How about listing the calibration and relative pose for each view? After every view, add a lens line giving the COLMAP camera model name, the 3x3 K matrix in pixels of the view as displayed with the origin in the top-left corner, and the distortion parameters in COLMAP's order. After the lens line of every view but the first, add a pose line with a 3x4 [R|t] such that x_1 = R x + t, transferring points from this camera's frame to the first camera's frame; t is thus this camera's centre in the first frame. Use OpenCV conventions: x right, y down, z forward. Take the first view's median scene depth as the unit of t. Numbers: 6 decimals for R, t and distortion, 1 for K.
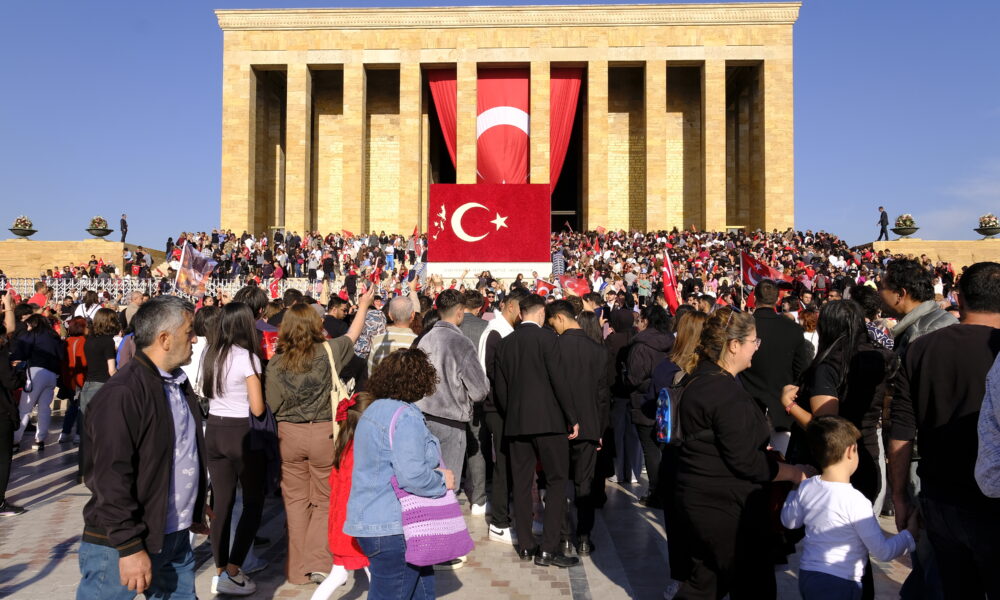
lens RADIAL K [[795.5, 0, 499.4], [0, 795.5, 300.0], [0, 0, 1]] dist [0.007468, 0.022705]
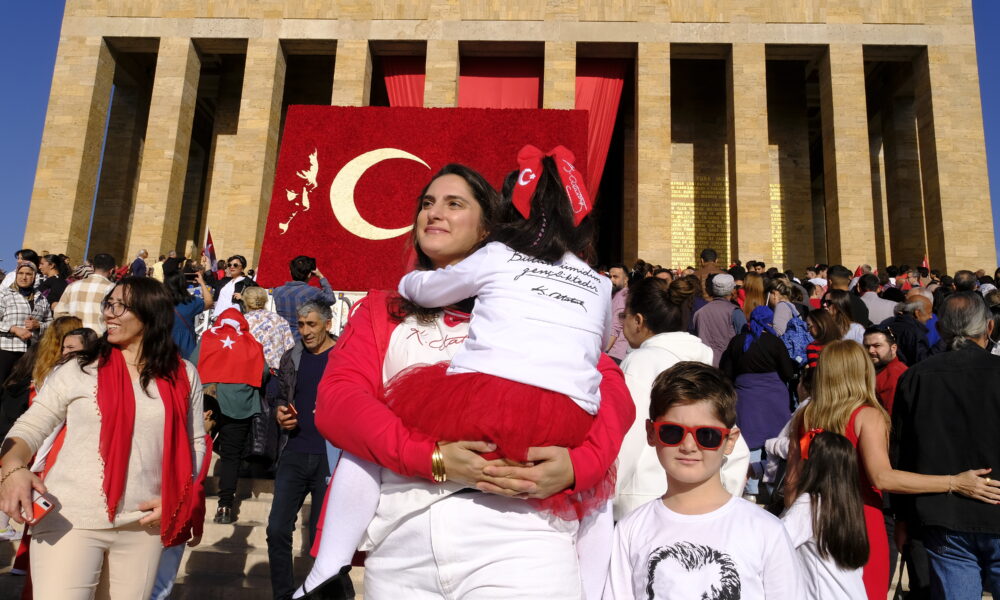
lens RADIAL K [[795.5, 0, 494.4], [0, 795.5, 296.0], [0, 0, 1]] dist [0.007468, 0.022705]
pose [[0.999184, 0.034662, -0.020726, 0.019411], [-0.037909, 0.981934, -0.185389, 0.013622], [0.013926, 0.186023, 0.982447, 0.422956]]
